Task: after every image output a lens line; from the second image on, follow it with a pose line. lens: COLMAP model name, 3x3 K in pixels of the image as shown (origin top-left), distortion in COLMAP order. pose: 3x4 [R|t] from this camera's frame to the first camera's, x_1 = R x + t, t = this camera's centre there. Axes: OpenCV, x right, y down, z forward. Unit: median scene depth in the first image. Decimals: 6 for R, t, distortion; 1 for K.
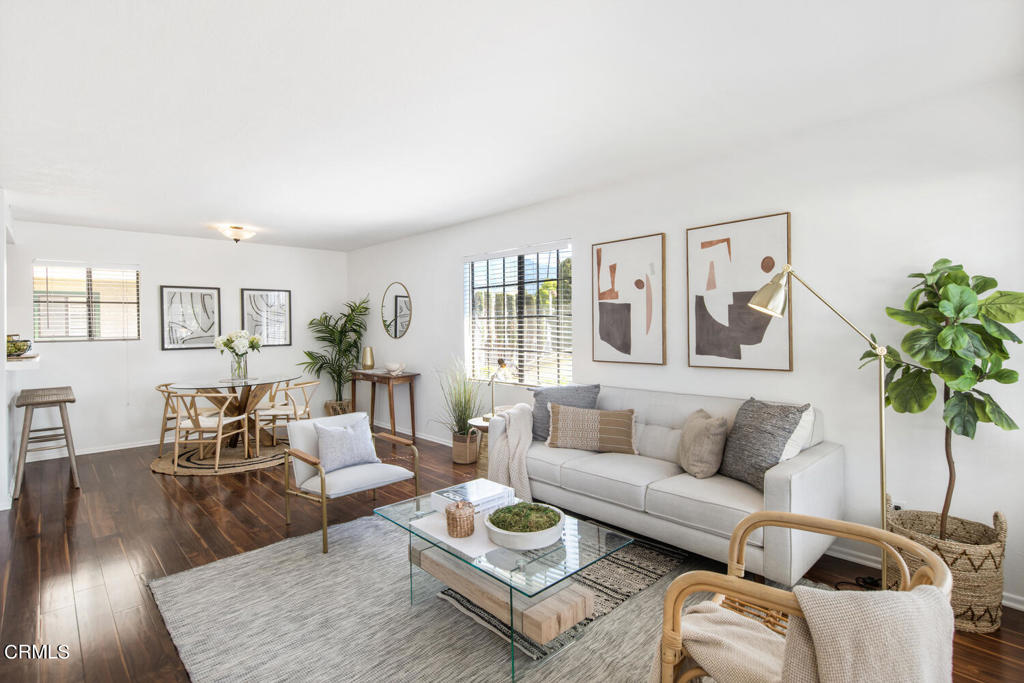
lens RADIAL K [[497.0, 0, 512.0], [0, 497.0, 341.5], [0, 0, 1]] dist [-0.001976, -0.000662]
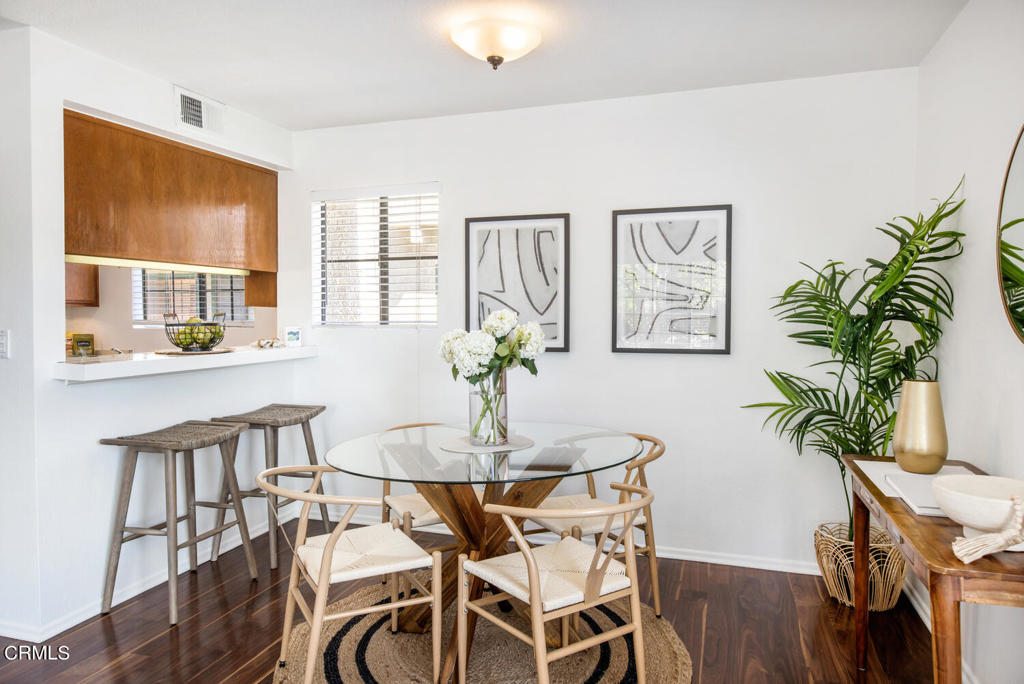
lens RADIAL K [[670.1, 0, 512.0], [0, 670.1, 342.0], [0, 0, 1]] dist [0.018034, -0.001674]
pose [[0.498194, 0.045402, -0.865876, -0.093641], [-0.033071, 0.998896, 0.033349, -0.012803], [0.866434, 0.012021, 0.499146, 0.630213]]
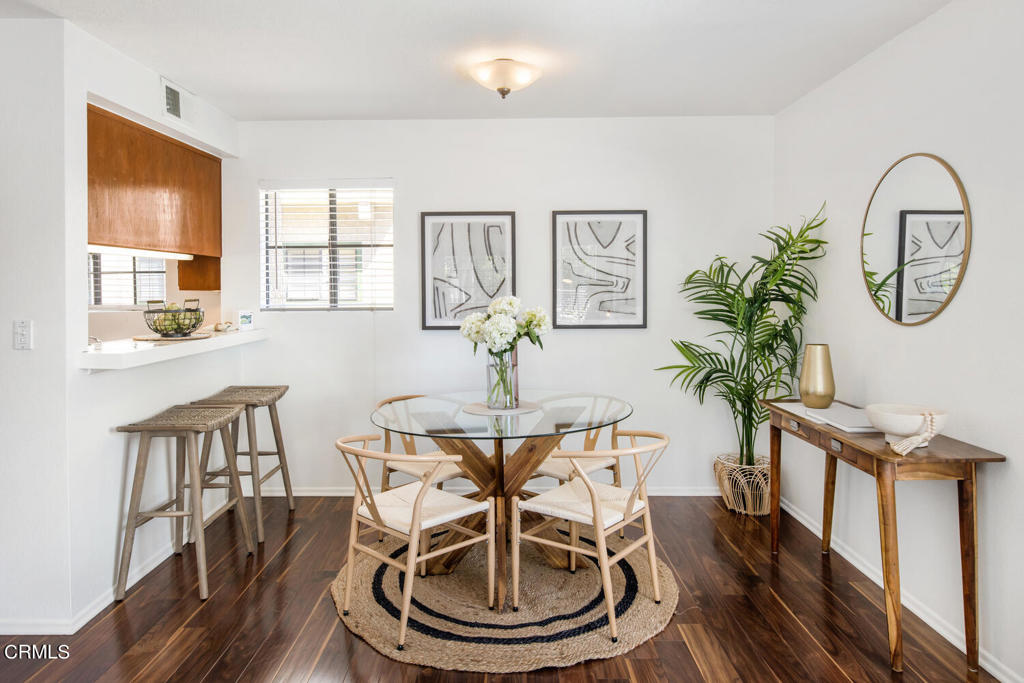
lens RADIAL K [[652.5, 0, 508.9], [0, 652.5, 308.2], [0, 0, 1]] dist [0.014251, 0.002809]
pose [[0.733896, 0.026505, -0.678744, -0.125381], [-0.024826, 0.999617, 0.012192, -0.015640], [0.678808, 0.007903, 0.734273, 0.474918]]
